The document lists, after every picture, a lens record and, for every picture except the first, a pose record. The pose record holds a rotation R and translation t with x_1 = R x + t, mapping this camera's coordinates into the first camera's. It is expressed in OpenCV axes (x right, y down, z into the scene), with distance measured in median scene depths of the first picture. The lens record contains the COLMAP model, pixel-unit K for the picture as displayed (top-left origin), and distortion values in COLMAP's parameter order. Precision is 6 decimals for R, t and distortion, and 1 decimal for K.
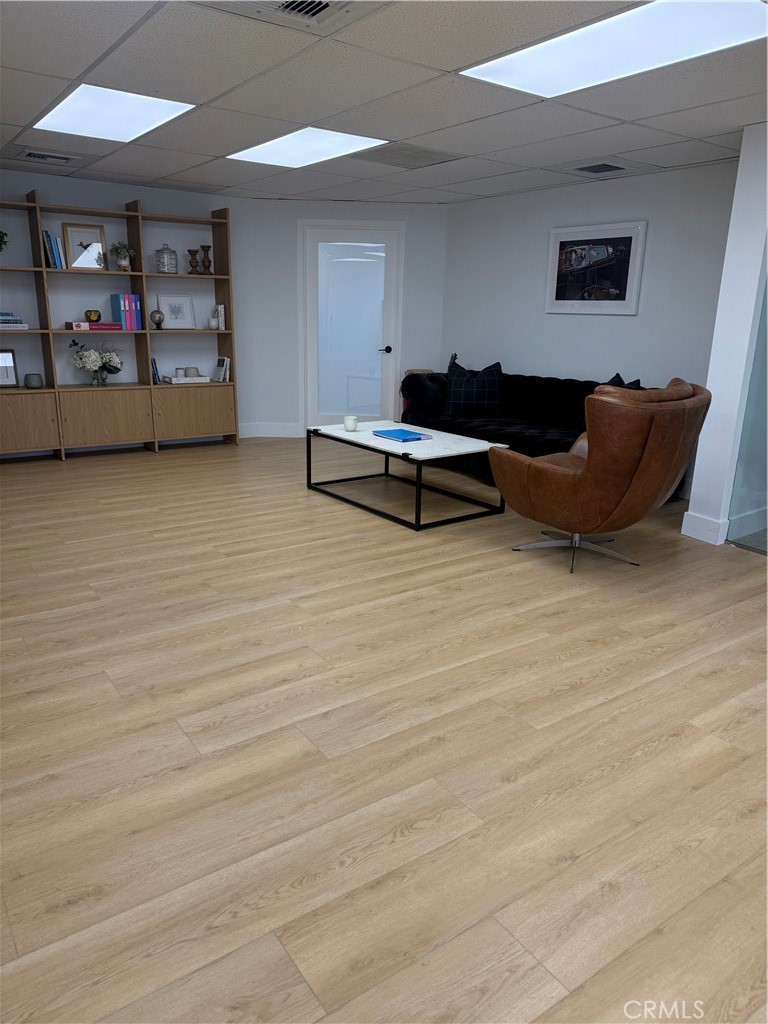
lens RADIAL K [[722.7, 0, 377.6], [0, 722.7, 512.7], [0, 0, 1]] dist [0.145440, -0.247448]
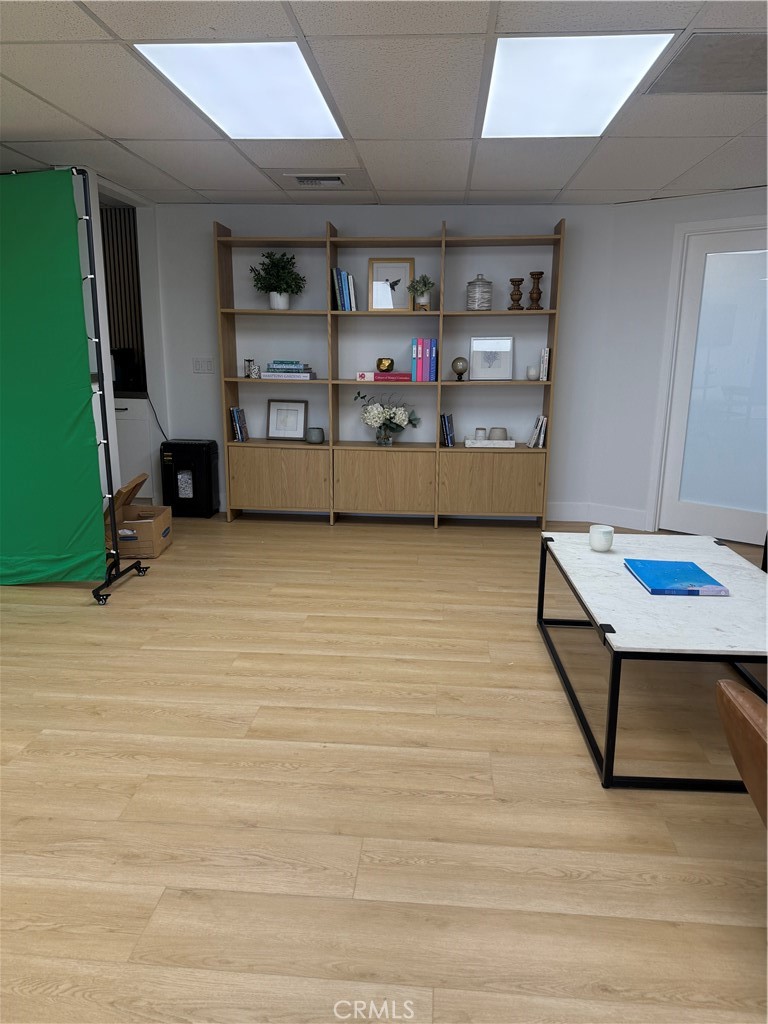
lens RADIAL K [[722.7, 0, 377.6], [0, 722.7, 512.7], [0, 0, 1]] dist [0.145440, -0.247448]
pose [[0.771678, 0.127753, -0.623051, 0.163310], [-0.166809, 0.985979, -0.004431, -0.095157], [0.613749, 0.107350, 0.782169, 0.364709]]
